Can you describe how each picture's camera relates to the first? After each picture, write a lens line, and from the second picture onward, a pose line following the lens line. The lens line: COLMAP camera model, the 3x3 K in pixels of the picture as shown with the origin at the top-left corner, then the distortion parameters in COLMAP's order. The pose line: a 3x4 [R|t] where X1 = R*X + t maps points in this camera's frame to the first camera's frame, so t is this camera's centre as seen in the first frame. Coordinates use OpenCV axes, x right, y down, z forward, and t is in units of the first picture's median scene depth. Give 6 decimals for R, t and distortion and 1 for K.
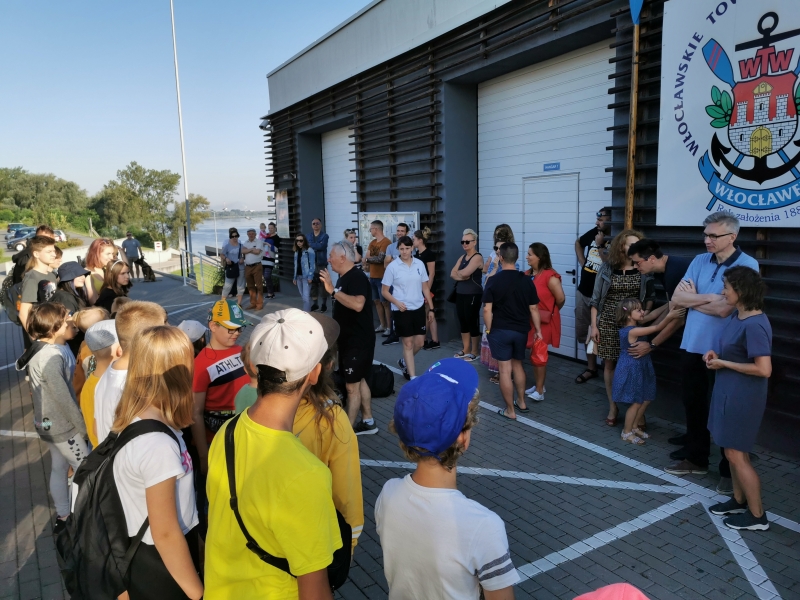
lens RADIAL K [[634.8, 0, 400.0], [0, 634.8, 300.0], [0, 0, 1]] dist [0.109925, -0.174504]
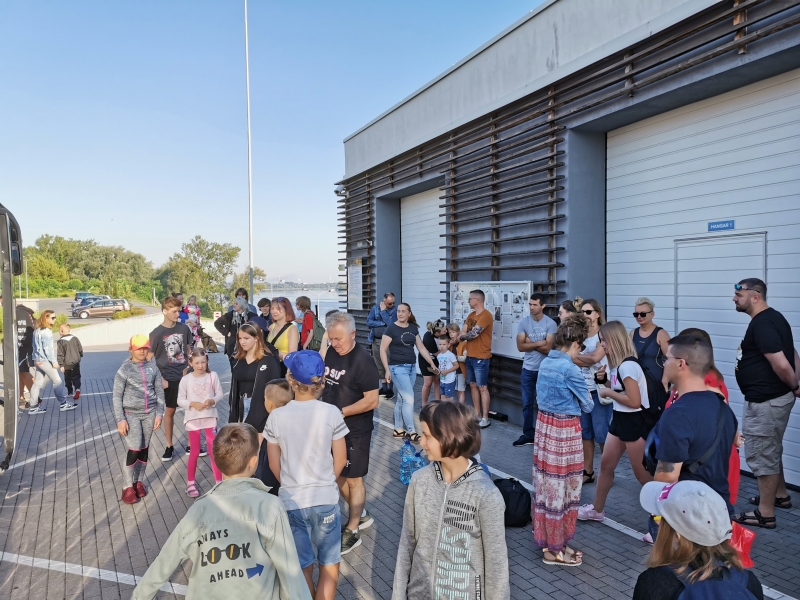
lens RADIAL K [[634.8, 0, 400.0], [0, 634.8, 300.0], [0, 0, 1]] dist [0.109925, -0.174504]
pose [[0.996801, 0.015122, -0.078484, -0.068644], [-0.023961, 0.993314, -0.112932, -0.013596], [0.076251, 0.114452, 0.990498, 0.143329]]
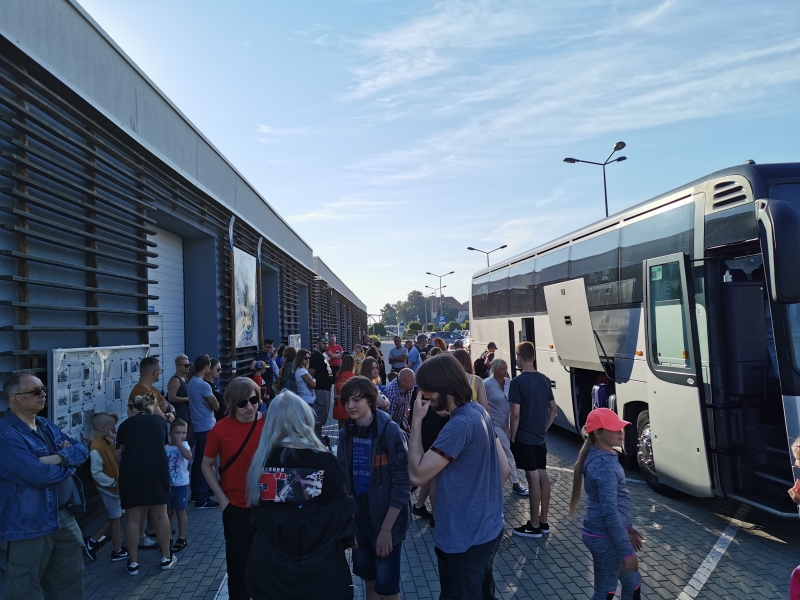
lens RADIAL K [[634.8, 0, 400.0], [0, 634.8, 300.0], [0, 0, 1]] dist [0.109925, -0.174504]
pose [[-0.894004, 0.082597, 0.440381, -0.532524], [0.126502, 0.989405, 0.071238, -0.186059], [-0.429831, 0.119396, -0.894981, 1.387641]]
